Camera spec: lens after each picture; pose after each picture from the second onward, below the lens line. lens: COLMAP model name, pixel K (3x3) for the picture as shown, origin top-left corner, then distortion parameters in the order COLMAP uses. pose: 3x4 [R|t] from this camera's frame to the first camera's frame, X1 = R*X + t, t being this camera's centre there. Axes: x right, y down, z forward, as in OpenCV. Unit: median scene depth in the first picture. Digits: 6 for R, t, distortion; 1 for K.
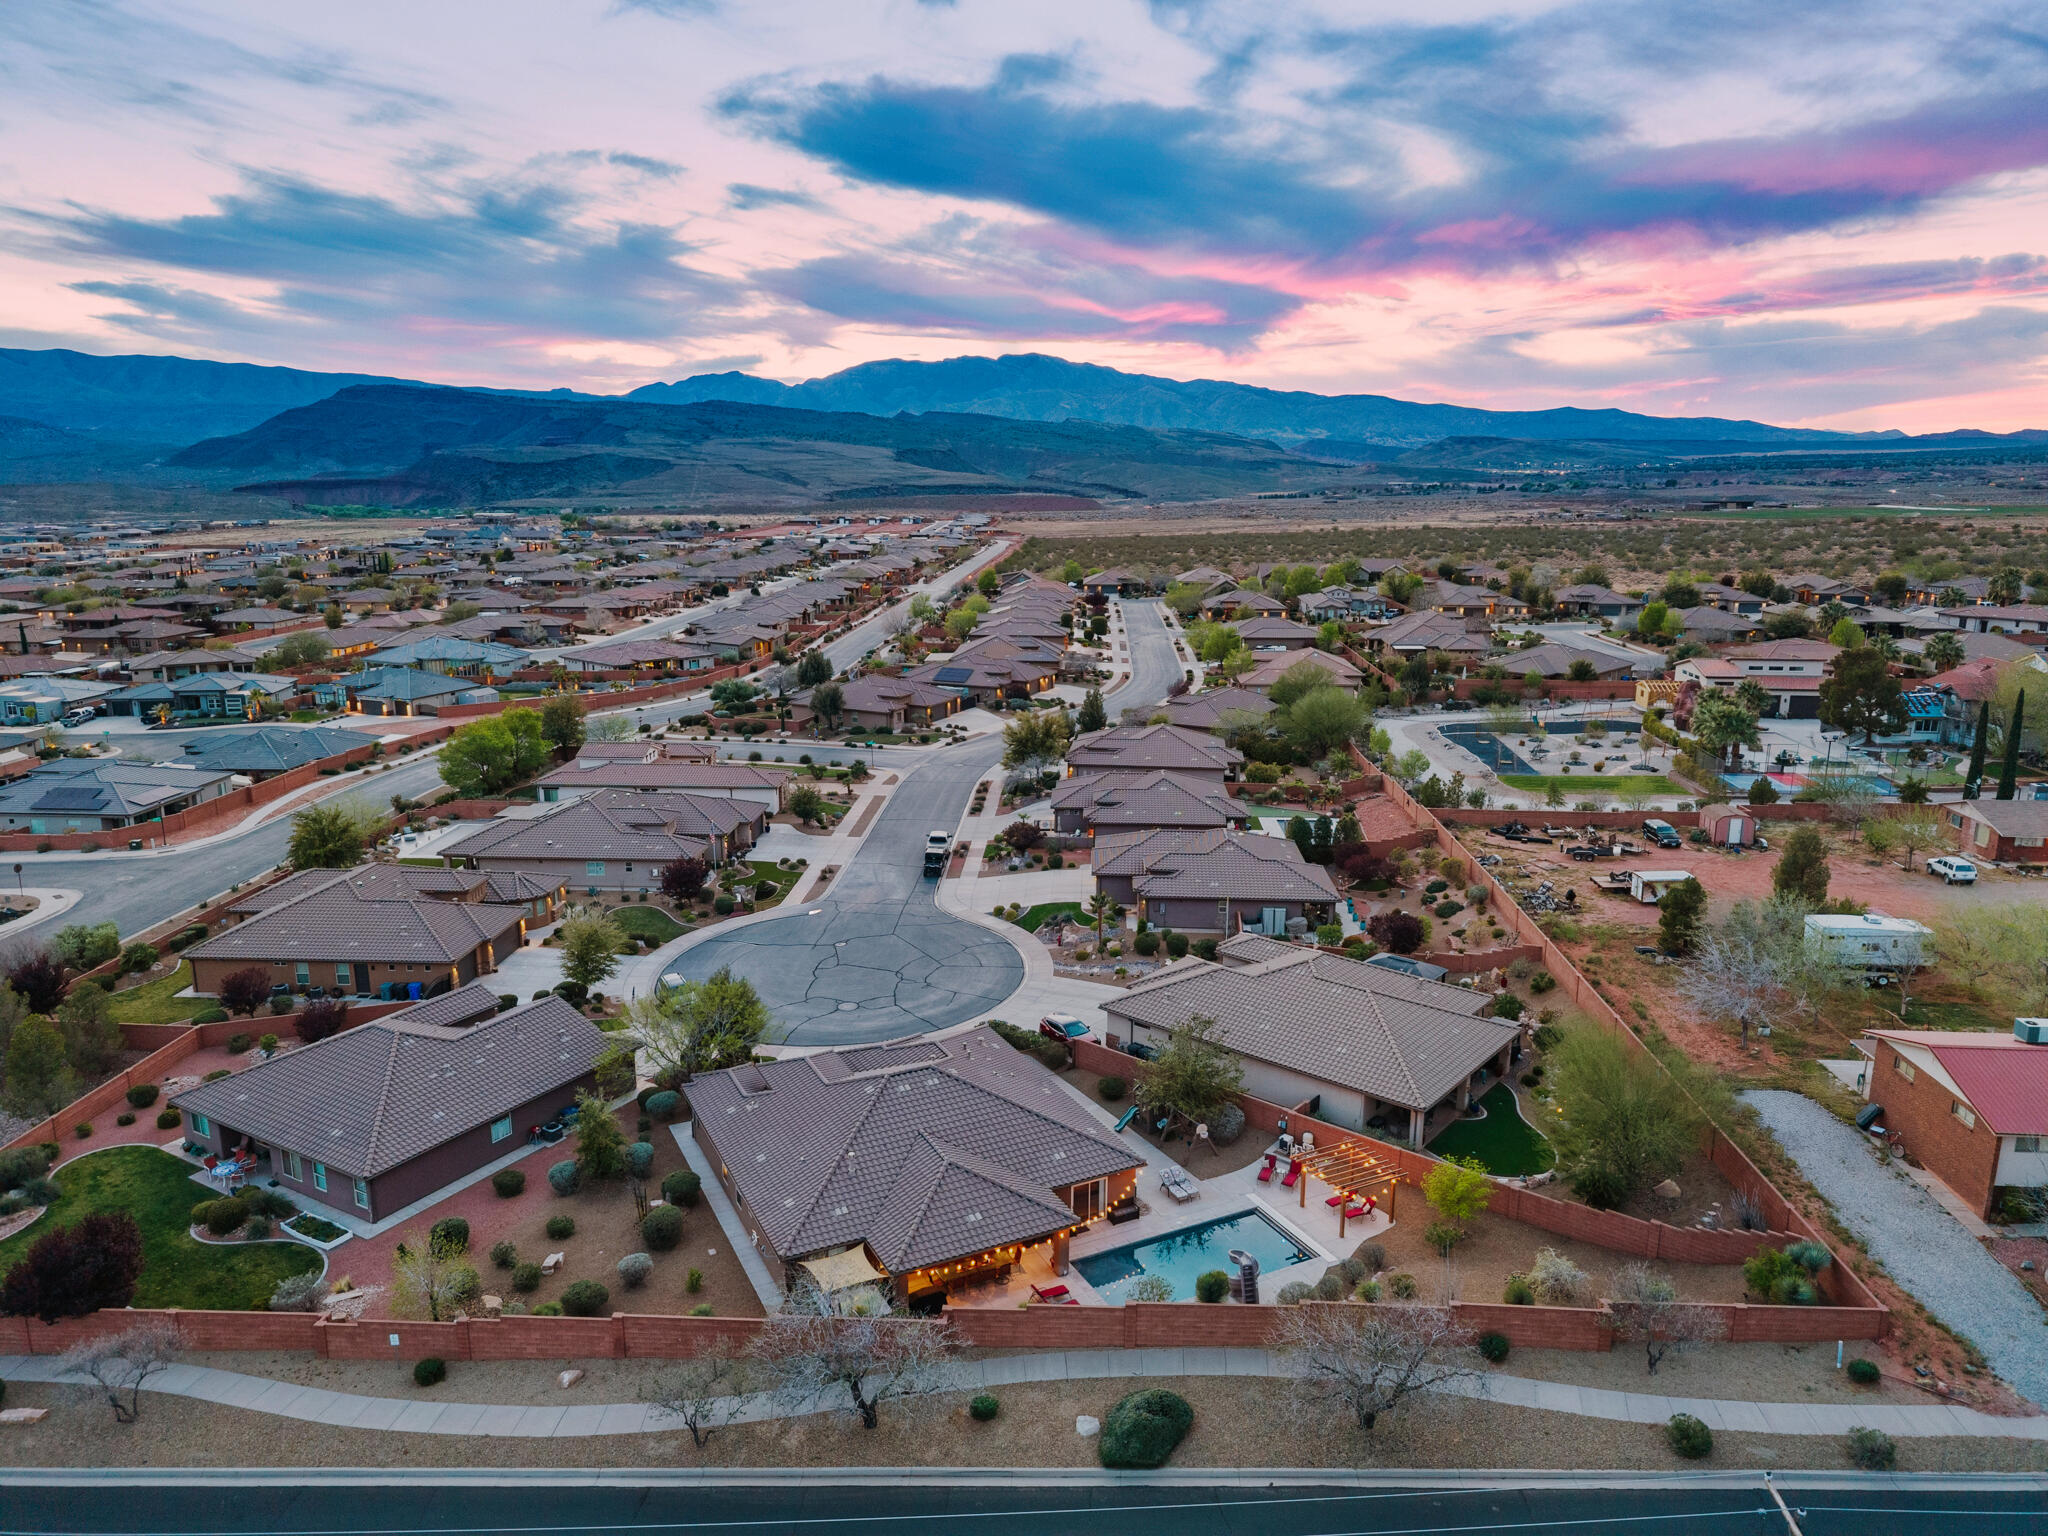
lens RADIAL K [[1363.2, 0, 1021.8], [0, 1363.2, 794.8], [0, 0, 1]] dist [0.043534, -0.044990]
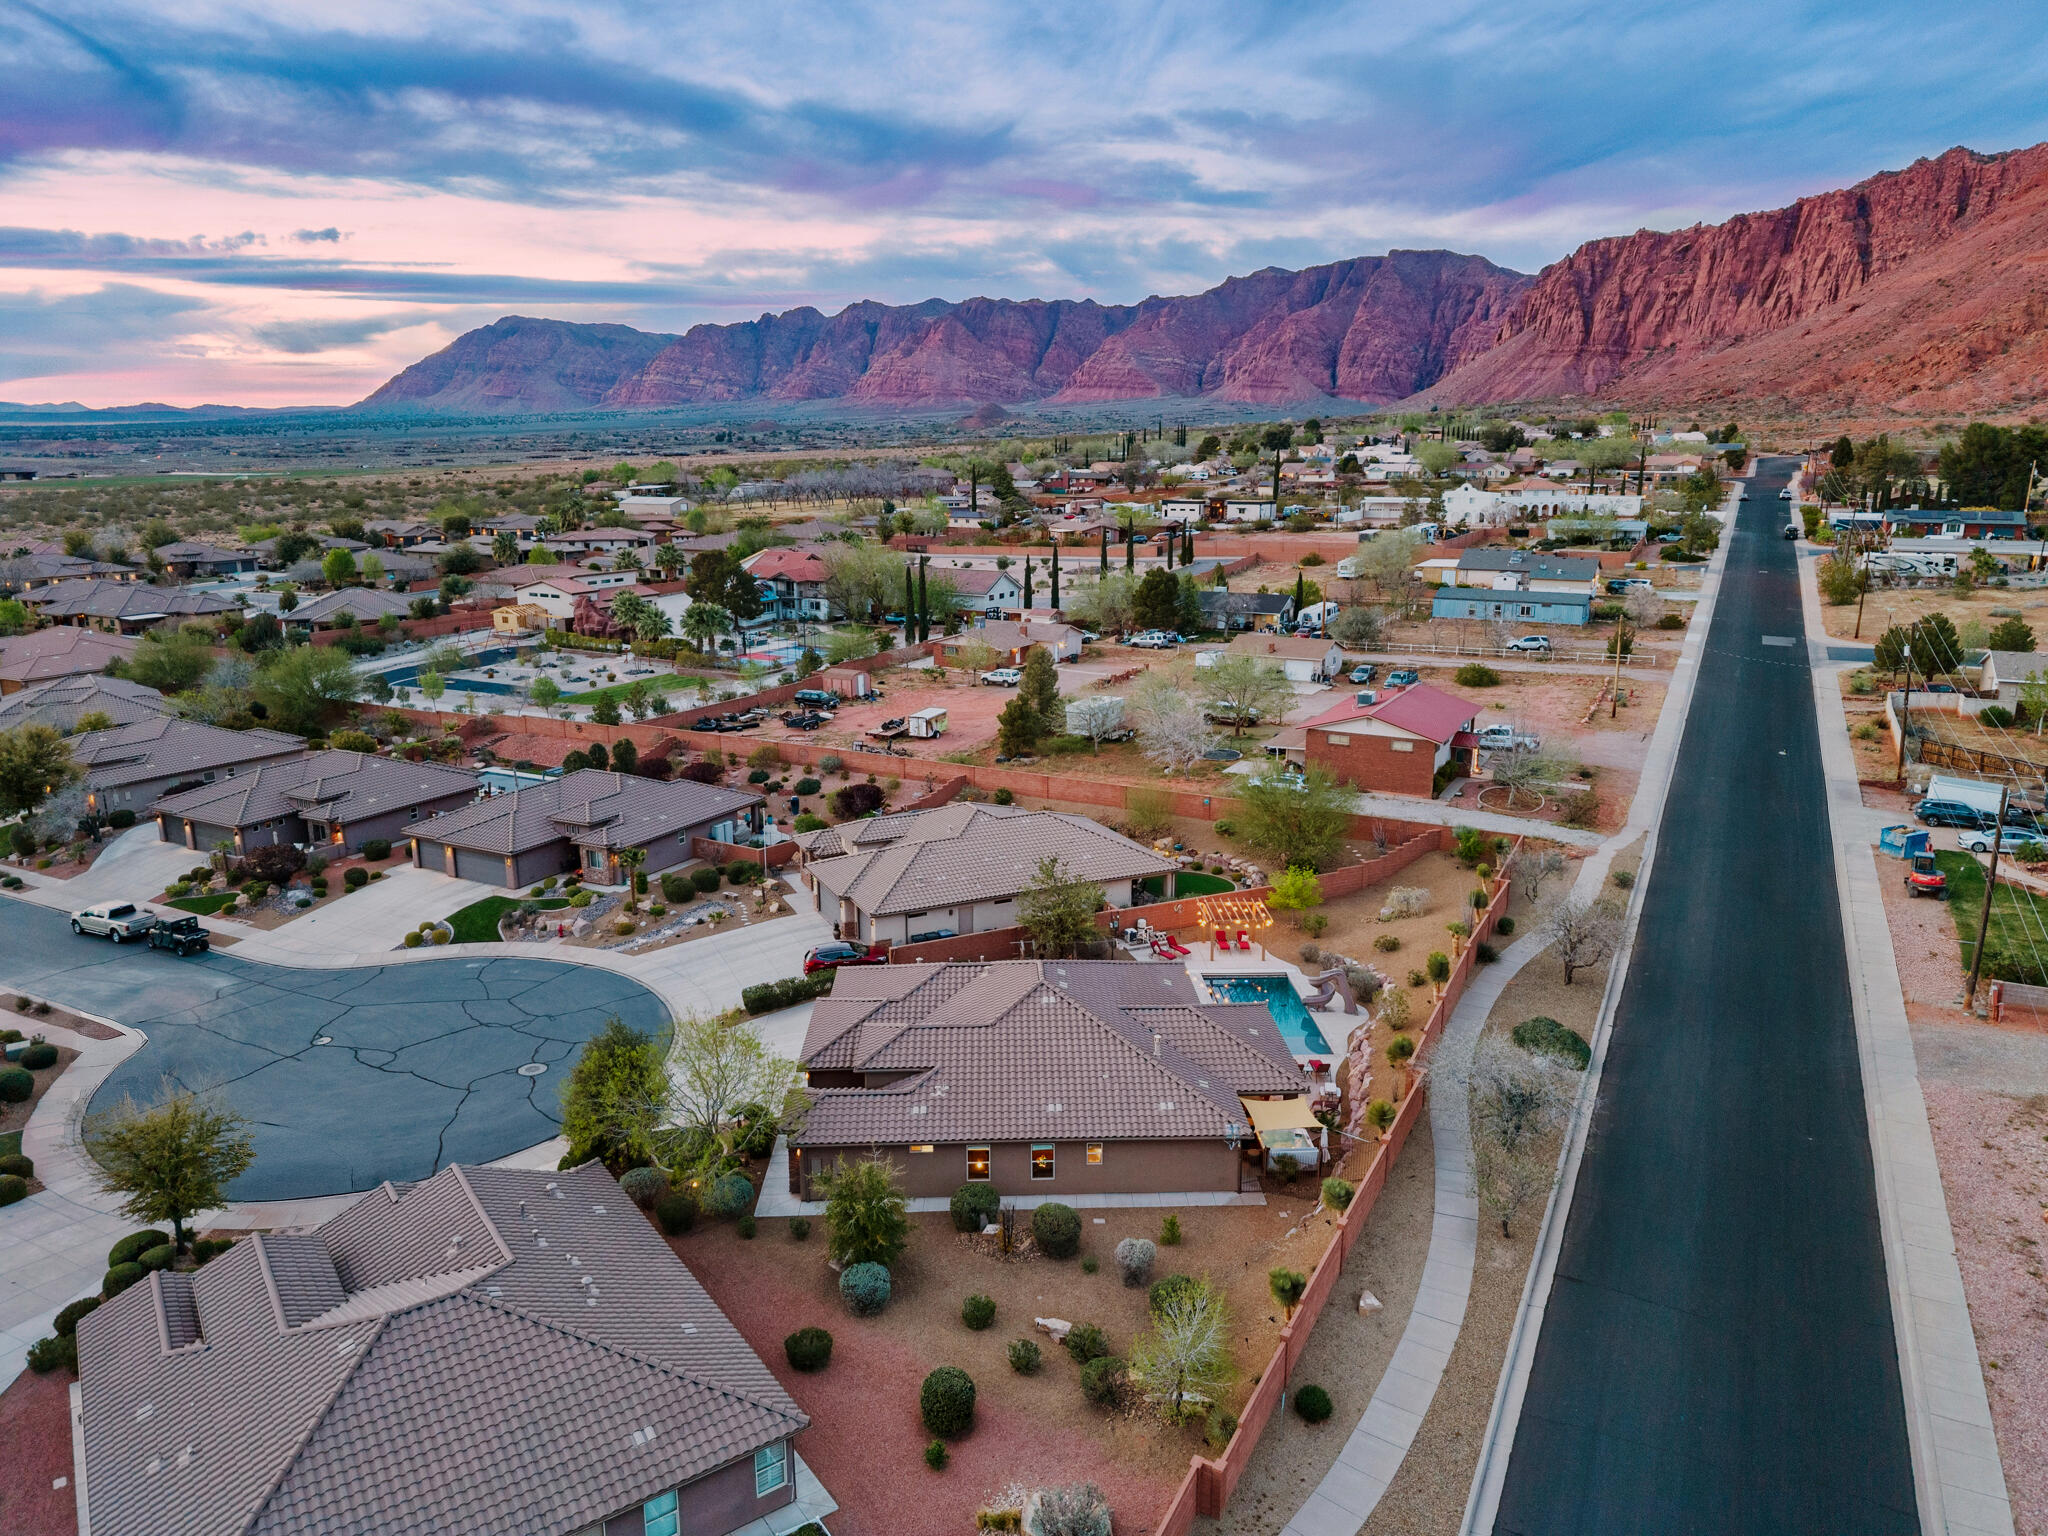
lens RADIAL K [[1383.3, 0, 1034.6], [0, 1383.3, 764.5], [0, 0, 1]] dist [0.010399, 0.000356]
pose [[0.409978, -0.211122, 0.887325, -0.514282], [0.216346, 0.967588, 0.130259, -0.031240], [-0.886066, 0.138566, 0.442366, 0.341936]]
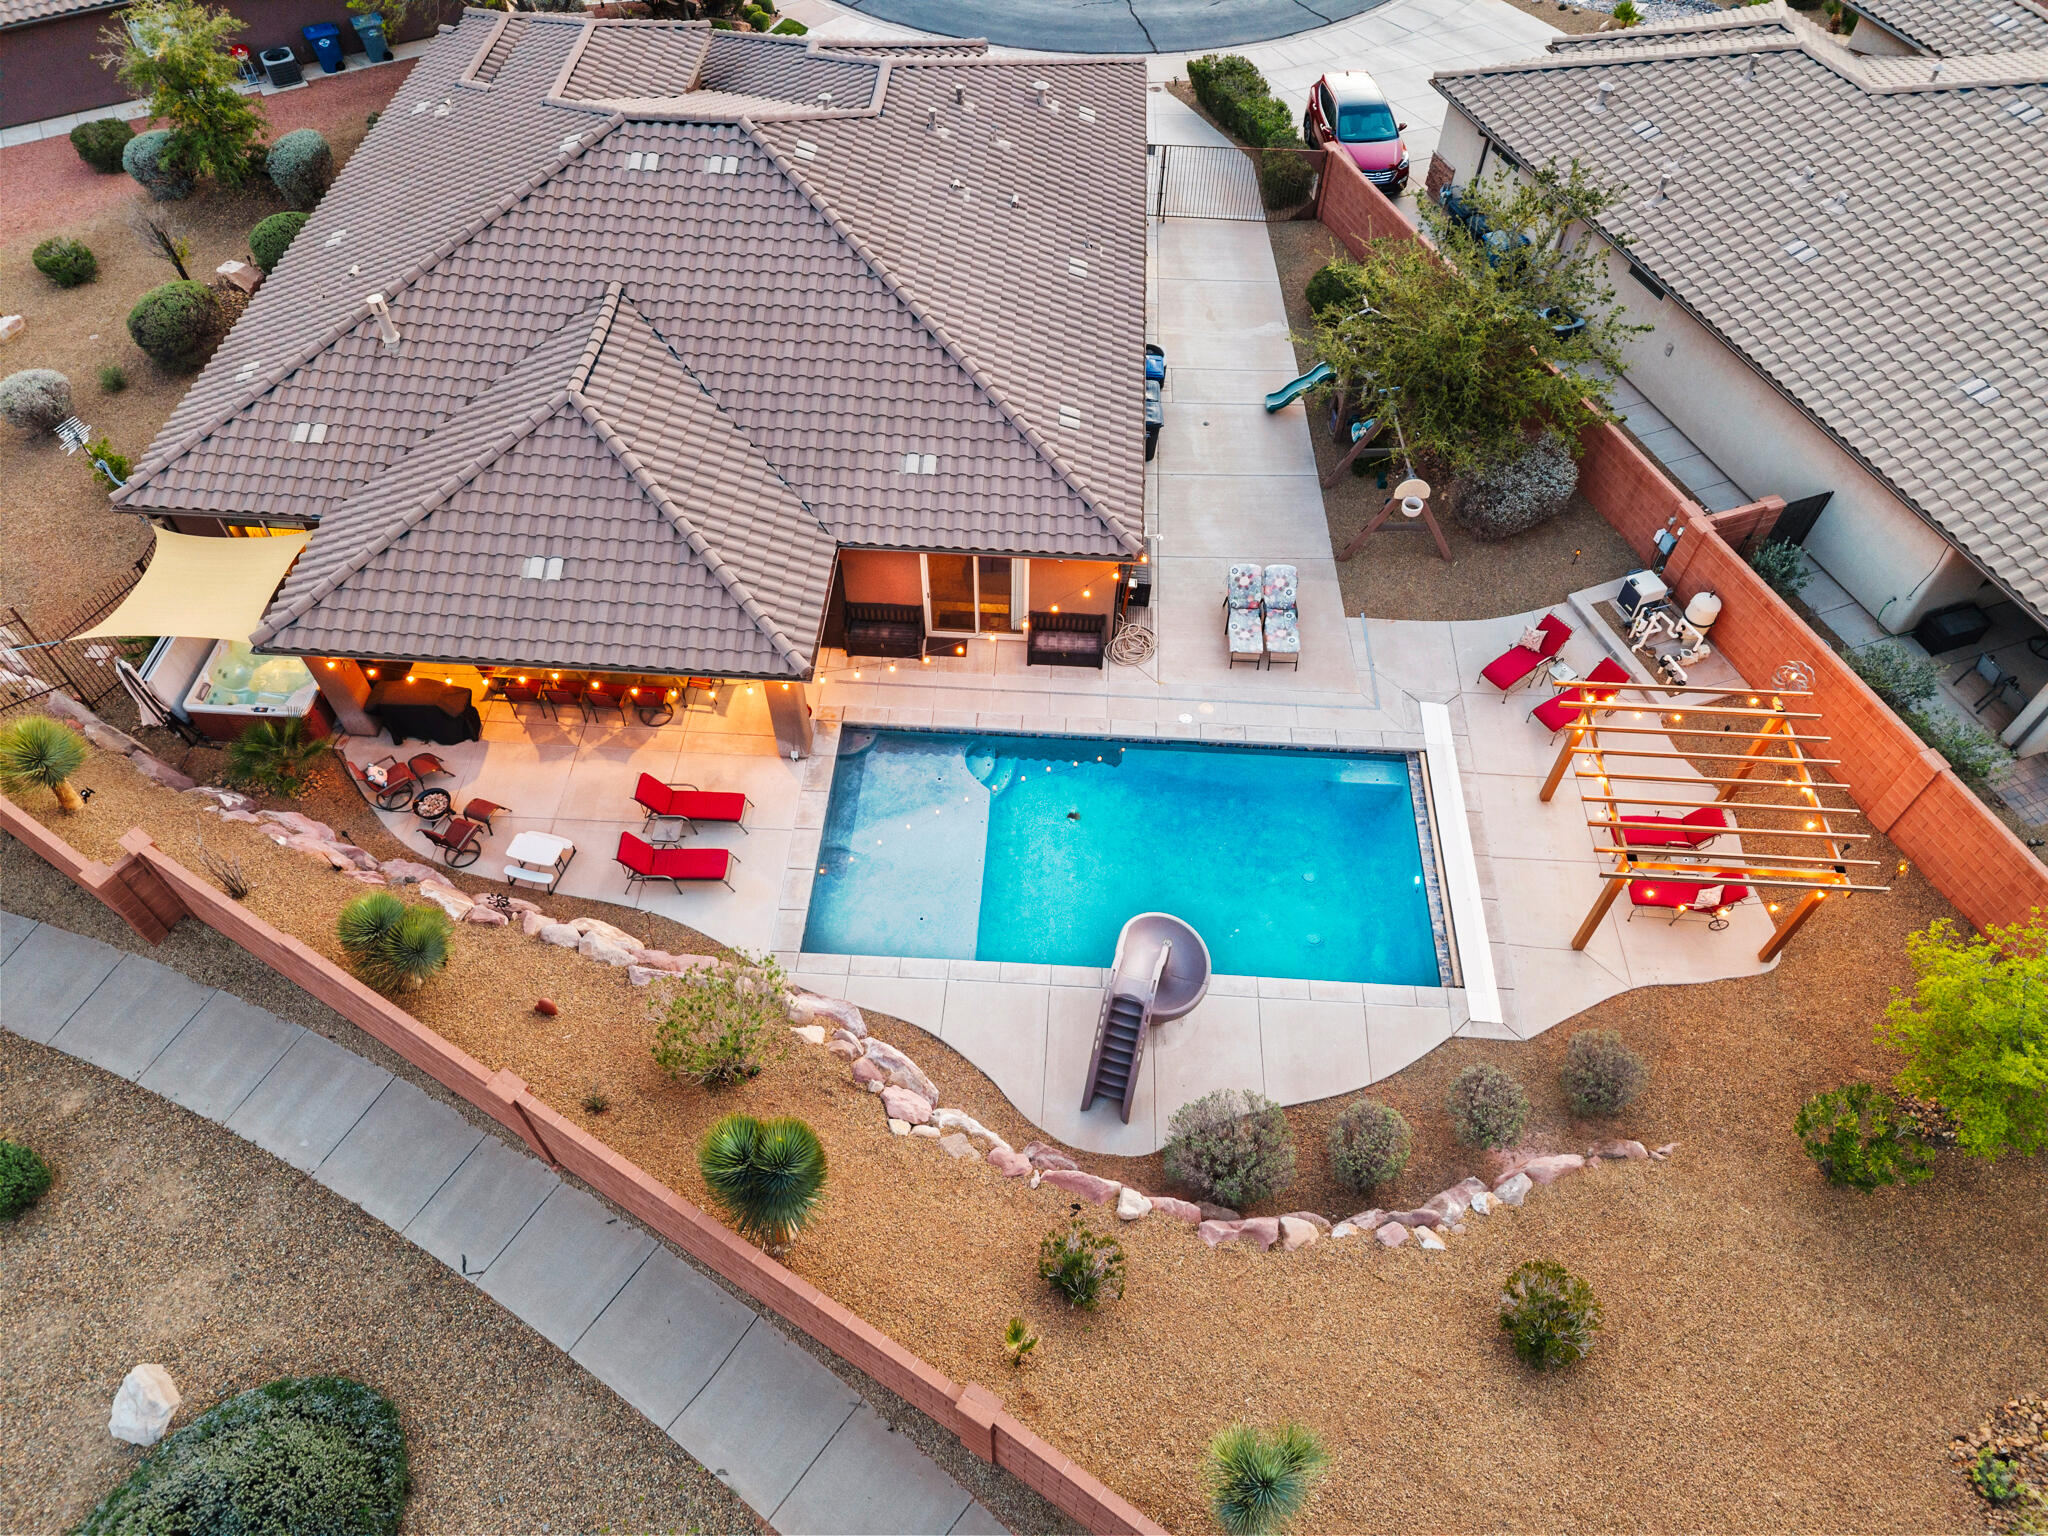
lens RADIAL K [[1383.3, 0, 1034.6], [0, 1383.3, 764.5], [0, 0, 1]] dist [0.010399, 0.000356]
pose [[0.869691, 0.390789, -0.301532, 0.113442], [-0.124208, 0.764495, 0.632550, 0.047947], [0.477713, -0.512670, 0.713414, 0.398942]]
